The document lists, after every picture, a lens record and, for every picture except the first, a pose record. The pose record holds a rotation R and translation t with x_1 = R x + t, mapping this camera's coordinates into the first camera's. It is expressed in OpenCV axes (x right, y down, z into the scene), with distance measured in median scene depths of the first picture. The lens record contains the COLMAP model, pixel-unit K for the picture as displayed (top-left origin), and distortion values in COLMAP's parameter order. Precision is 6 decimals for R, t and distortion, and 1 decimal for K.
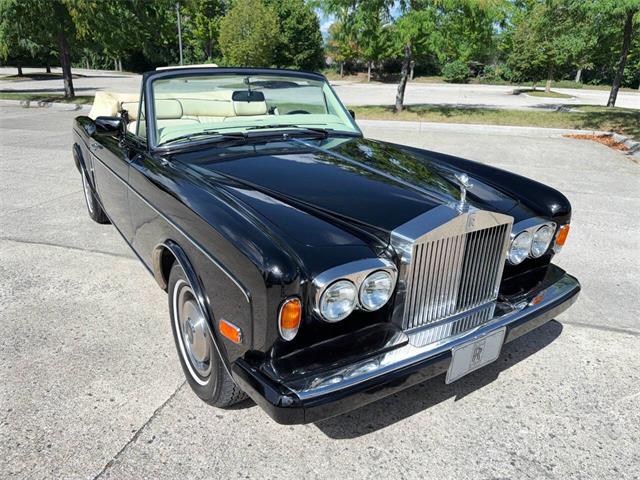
lens RADIAL K [[449.7, 0, 319.0], [0, 449.7, 245.7], [0, 0, 1]] dist [0.034158, -0.044794]
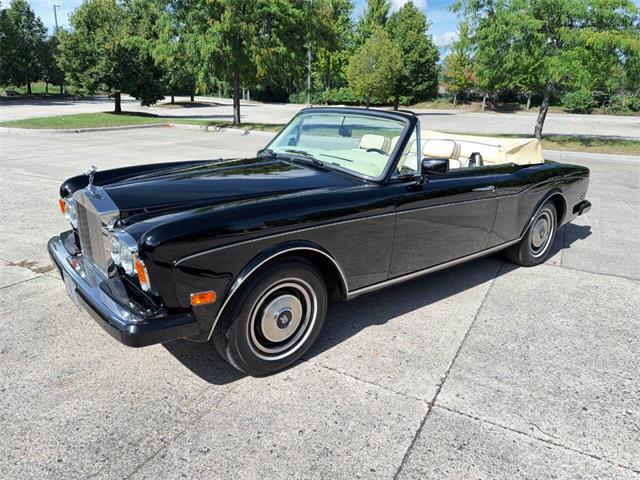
lens RADIAL K [[449.7, 0, 322.1], [0, 449.7, 242.6], [0, 0, 1]] dist [0.034158, -0.044794]
pose [[0.978891, 0.064964, -0.193781, -0.036946], [-0.076744, 0.995592, -0.053910, 0.014726], [0.189425, 0.067644, 0.979562, -0.047900]]
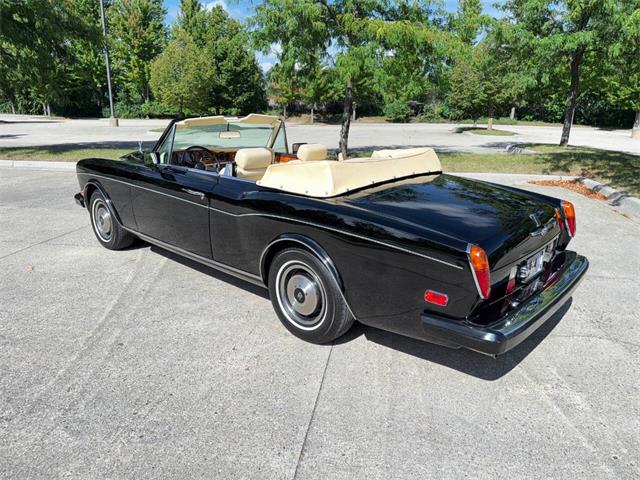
lens RADIAL K [[449.7, 0, 318.7], [0, 449.7, 243.9], [0, 0, 1]] dist [0.034158, -0.044794]
pose [[0.993396, -0.046587, 0.104856, 0.011138], [0.055174, 0.995223, -0.080544, -0.023602], [-0.100603, 0.085797, 0.991220, 0.055743]]
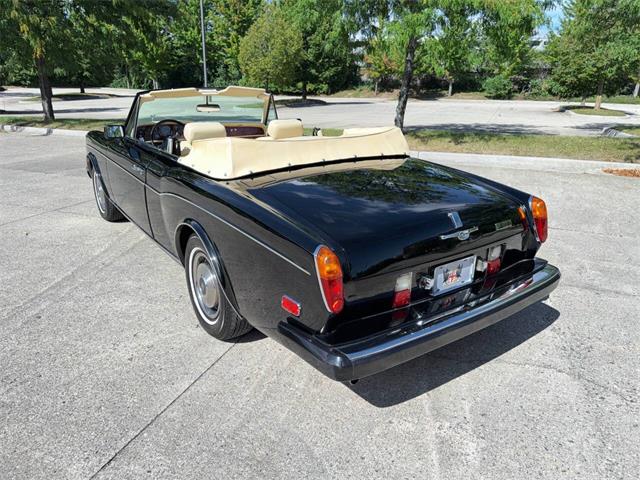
lens RADIAL K [[449.7, 0, 320.2], [0, 449.7, 245.4], [0, 0, 1]] dist [0.034158, -0.044794]
pose [[0.995340, 0.020836, -0.094151, 0.044502], [-0.024004, 0.999179, -0.032639, -0.025911], [0.093393, 0.034747, 0.995023, 0.065139]]
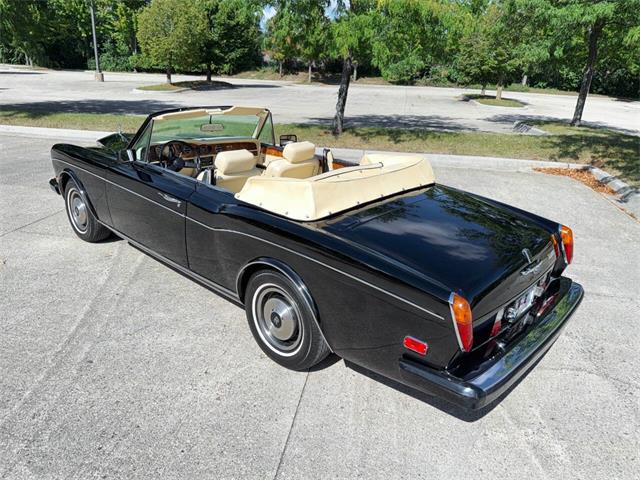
lens RADIAL K [[470.9, 0, 306.9], [0, 470.9, 240.4], [0, 0, 1]] dist [0.016702, -0.022320]
pose [[0.995671, -0.018479, 0.091088, 0.014168], [0.019785, 0.999714, -0.013457, -0.034332], [-0.090813, 0.015201, 0.995752, 0.056031]]
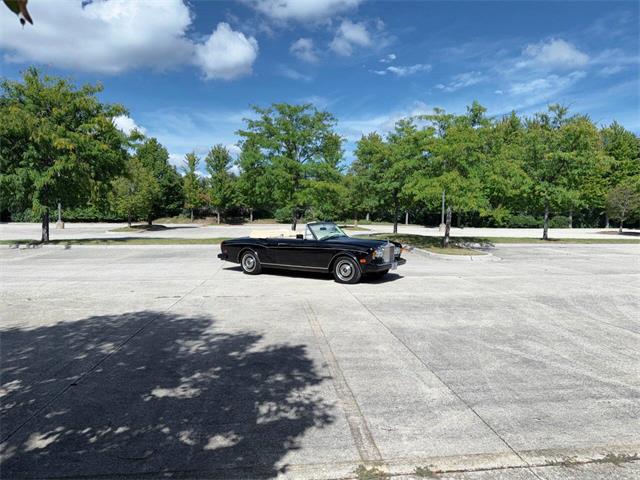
lens RADIAL K [[449.7, 0, 316.7], [0, 449.7, 244.1], [0, 0, 1]] dist [0.034158, -0.044794]
pose [[0.923083, -0.042958, 0.382193, -0.155204], [0.154083, 0.951812, -0.265164, 0.074072], [-0.352386, 0.303658, 0.885221, -0.216122]]
